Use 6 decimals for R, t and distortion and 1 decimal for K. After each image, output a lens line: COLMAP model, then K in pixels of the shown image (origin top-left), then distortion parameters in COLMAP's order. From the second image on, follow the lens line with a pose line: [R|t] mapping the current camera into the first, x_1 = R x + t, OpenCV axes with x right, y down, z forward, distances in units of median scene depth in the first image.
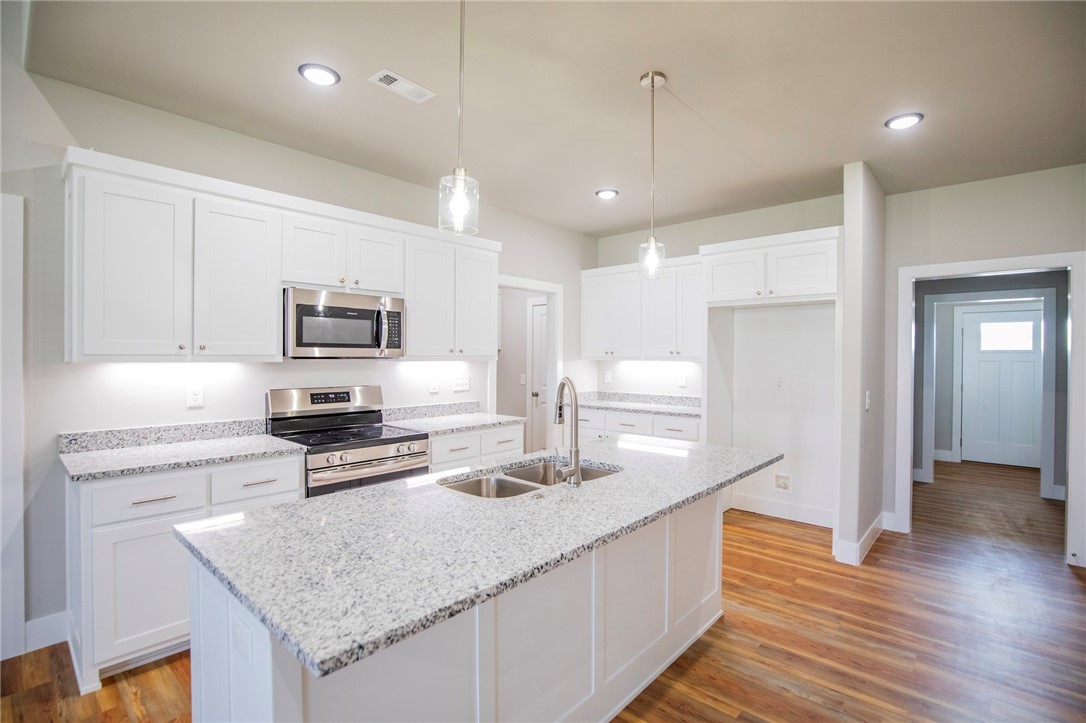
lens RADIAL K [[505.1, 0, 551.6], [0, 505.1, 355.8], [0, 0, 1]] dist [-0.026521, 0.003092]
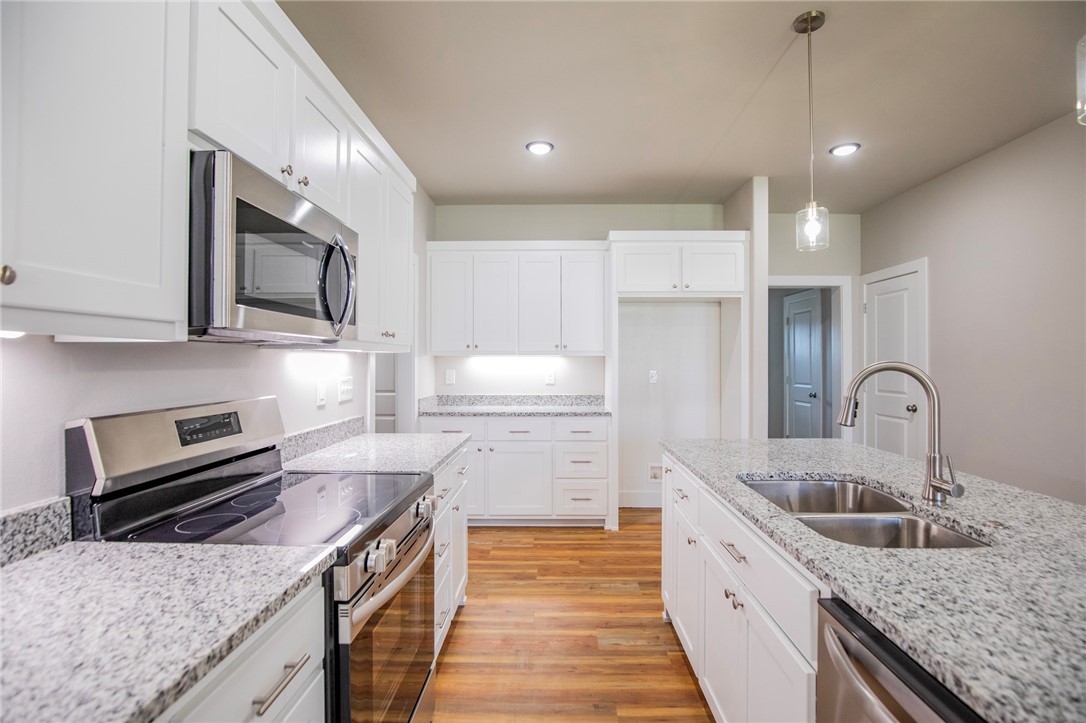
lens RADIAL K [[505.1, 0, 549.9], [0, 505.1, 360.1], [0, 0, 1]] dist [-0.026521, 0.003092]
pose [[0.763264, -0.002549, 0.646082, -0.480460], [0.001109, 0.999996, 0.002634, 0.021539], [-0.646086, -0.001294, 0.763264, 0.447593]]
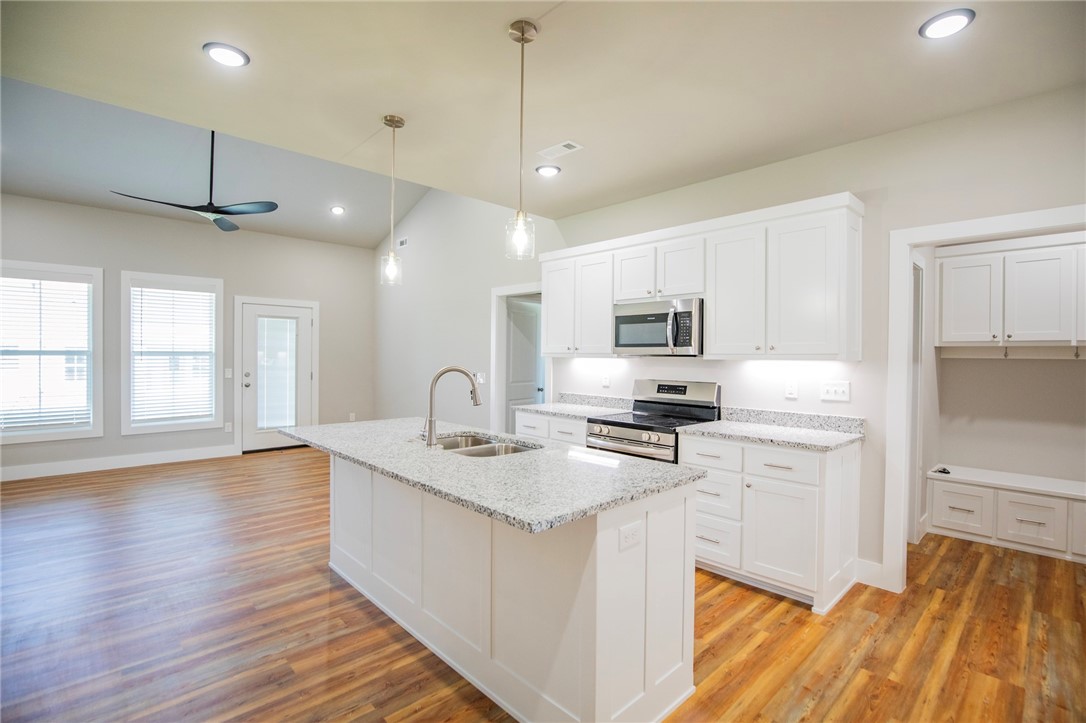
lens RADIAL K [[505.1, 0, 554.3], [0, 505.1, 357.2], [0, 0, 1]] dist [-0.026521, 0.003092]
pose [[-0.079650, 0.003278, -0.996817, 0.743081], [-0.004611, 0.999983, 0.003657, 0.004441], [0.996812, 0.004887, -0.079634, 0.790857]]
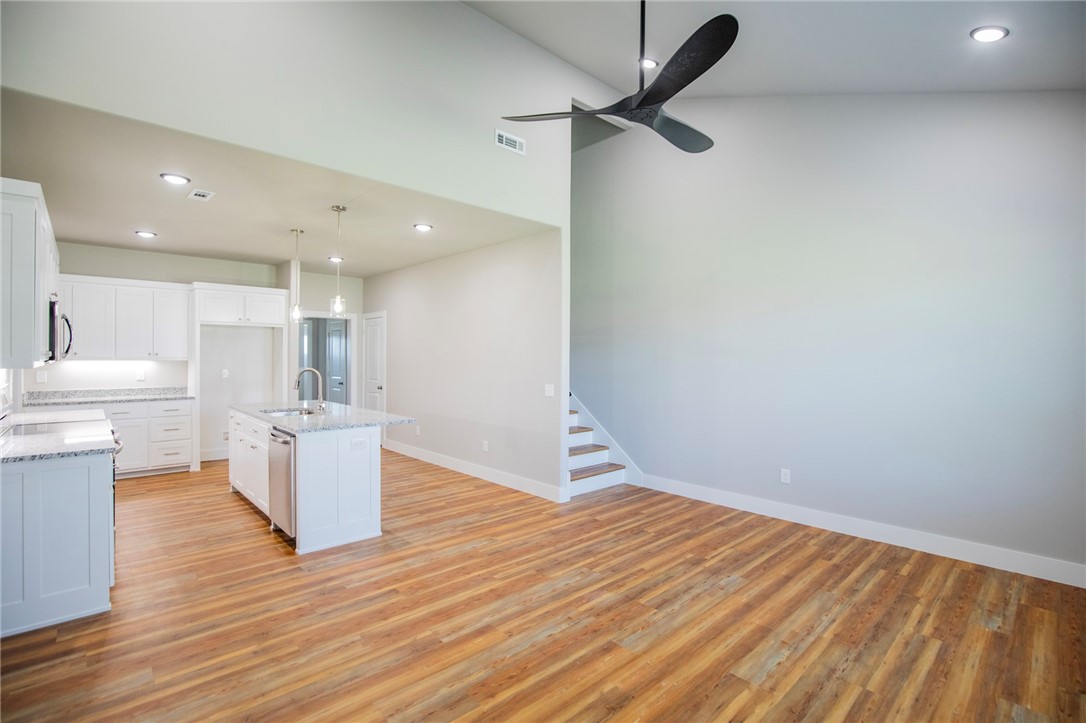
lens RADIAL K [[505.1, 0, 550.4], [0, 505.1, 357.2], [0, 0, 1]] dist [-0.026521, 0.003092]
pose [[0.094836, -0.005007, 0.995480, -1.295559], [-0.008108, 0.999950, 0.005802, -0.019657], [-0.995460, -0.008622, 0.094791, -0.209481]]
